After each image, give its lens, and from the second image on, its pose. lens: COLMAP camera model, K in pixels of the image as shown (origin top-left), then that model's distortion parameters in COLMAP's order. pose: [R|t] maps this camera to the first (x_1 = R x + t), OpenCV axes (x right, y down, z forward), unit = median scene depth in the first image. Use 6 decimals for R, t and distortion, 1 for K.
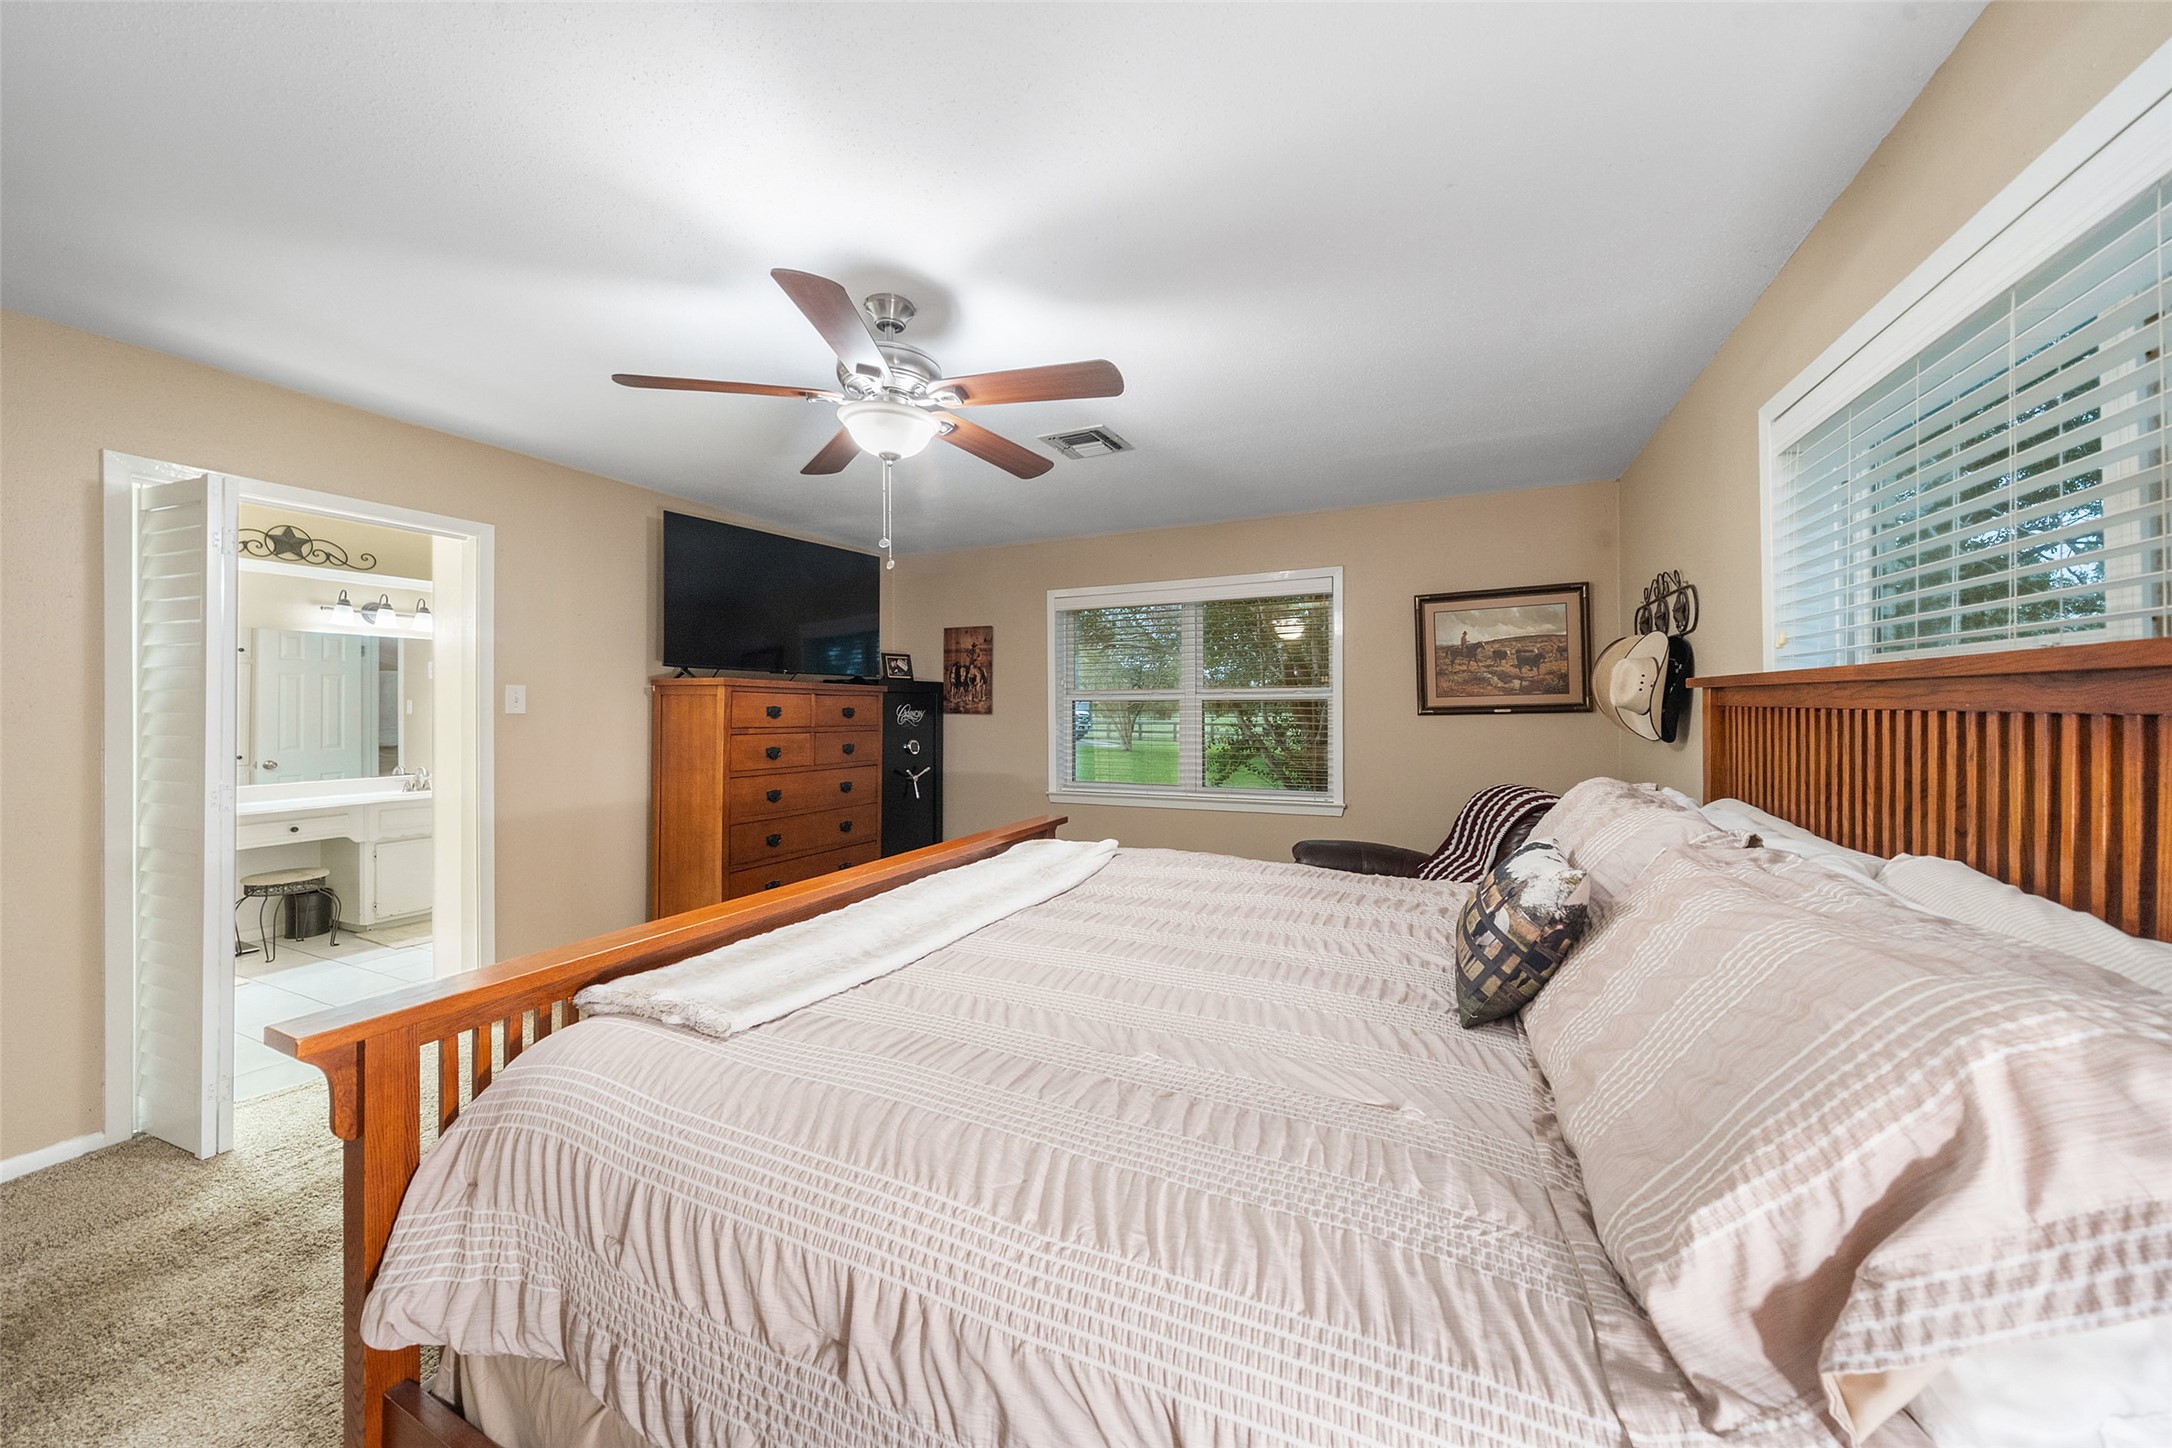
lens RADIAL K [[748.0, 0, 1091.9], [0, 748.0, 710.2], [0, 0, 1]] dist [-0.006170, -0.000012]
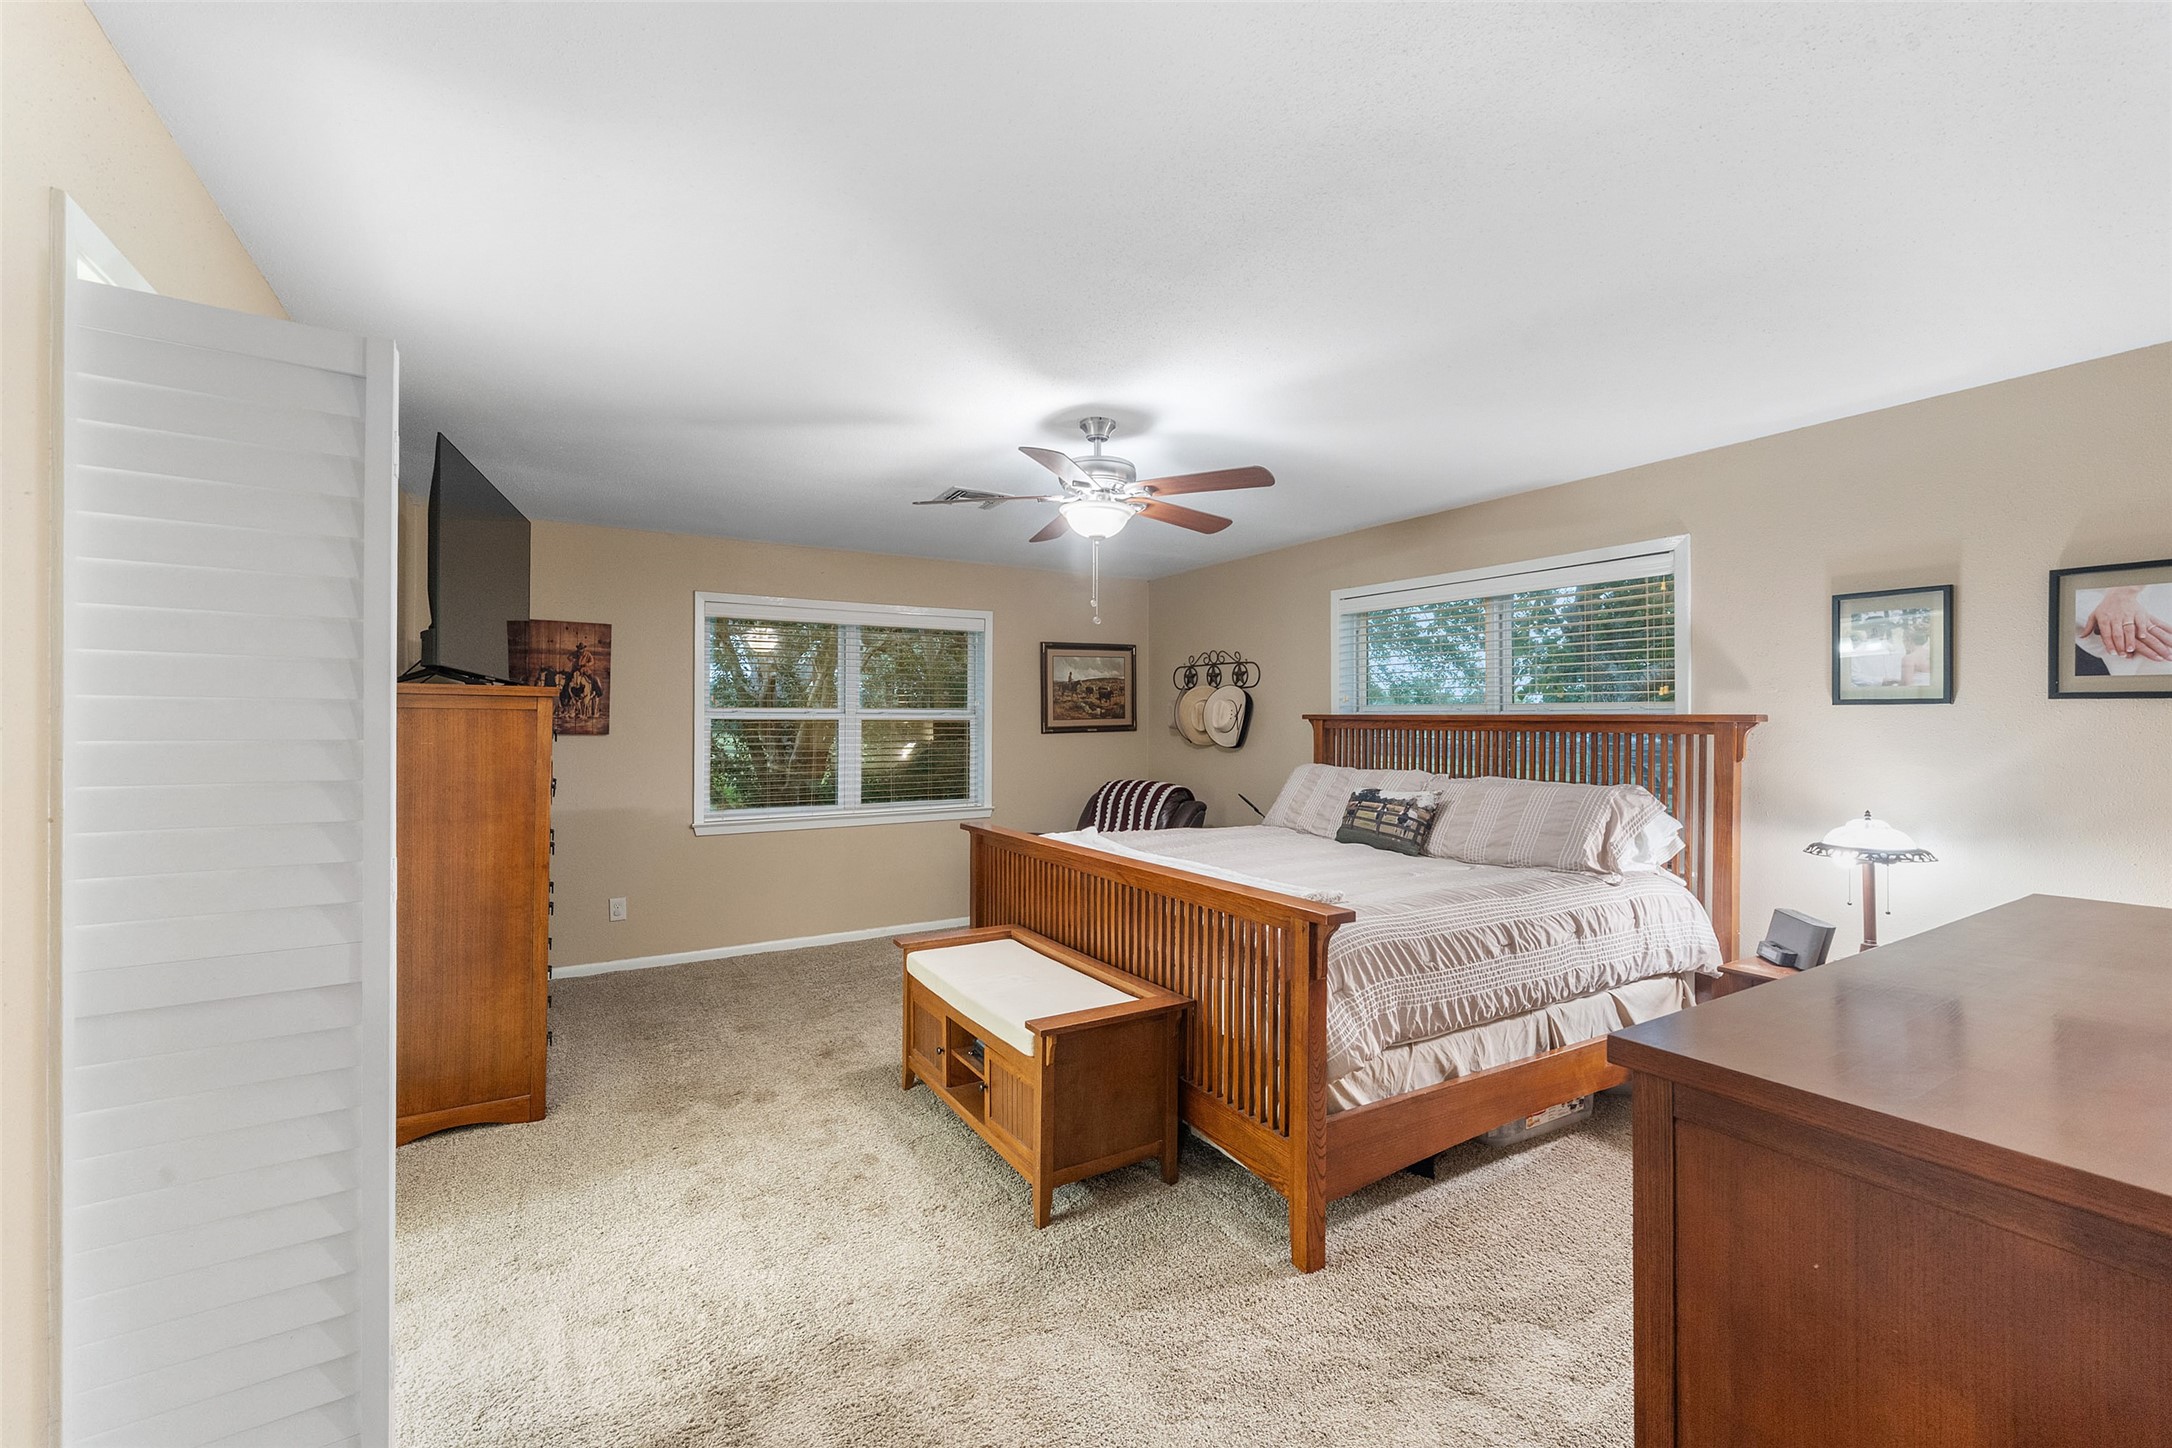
lens RADIAL K [[853.4, 0, 1066.3], [0, 853.4, 725.8], [0, 0, 1]] dist [-0.001334, 0.000022]
pose [[0.577162, 0.004091, 0.816620, -0.765581], [0.001957, 0.999978, -0.006392, 0.002910], [-0.816627, 0.005288, 0.577141, 0.102895]]
